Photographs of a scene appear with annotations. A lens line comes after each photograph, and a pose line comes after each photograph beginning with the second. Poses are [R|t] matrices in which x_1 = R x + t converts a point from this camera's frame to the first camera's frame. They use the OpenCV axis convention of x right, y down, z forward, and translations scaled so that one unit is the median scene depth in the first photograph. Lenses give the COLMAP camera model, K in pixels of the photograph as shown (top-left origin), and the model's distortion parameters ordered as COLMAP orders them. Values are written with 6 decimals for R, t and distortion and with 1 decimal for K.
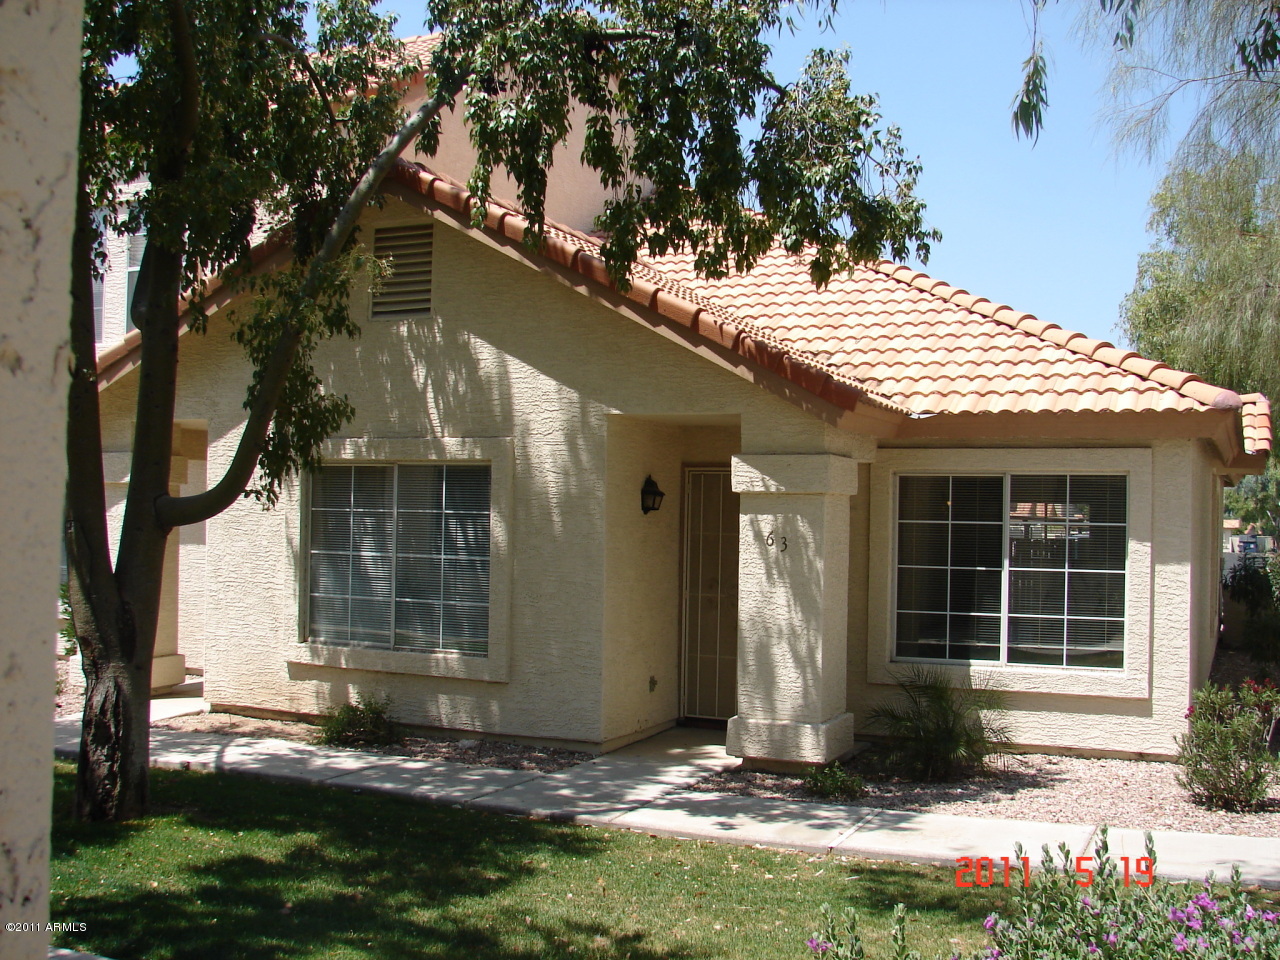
lens RADIAL K [[1375.7, 0, 670.0], [0, 1375.7, 474.5], [0, 0, 1]] dist [-0.220684, 0.278935]
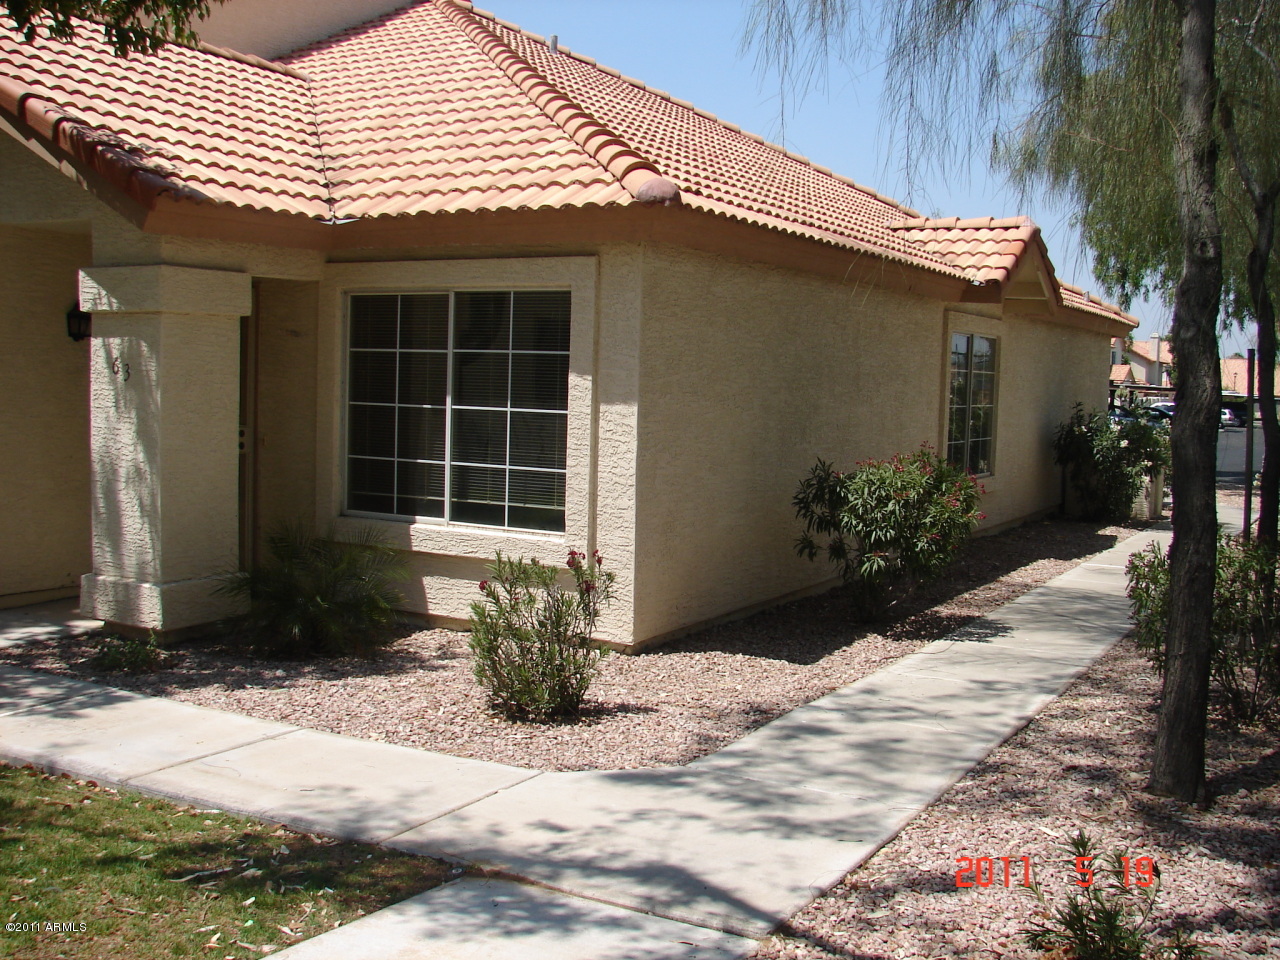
lens RADIAL K [[1375.7, 0, 670.0], [0, 1375.7, 474.5], [0, 0, 1]] dist [-0.220684, 0.278935]
pose [[0.996617, 0.016563, -0.080499, 0.452077], [-0.008161, 0.994586, 0.103600, 0.023551], [0.081779, -0.102592, 0.991356, 0.187228]]
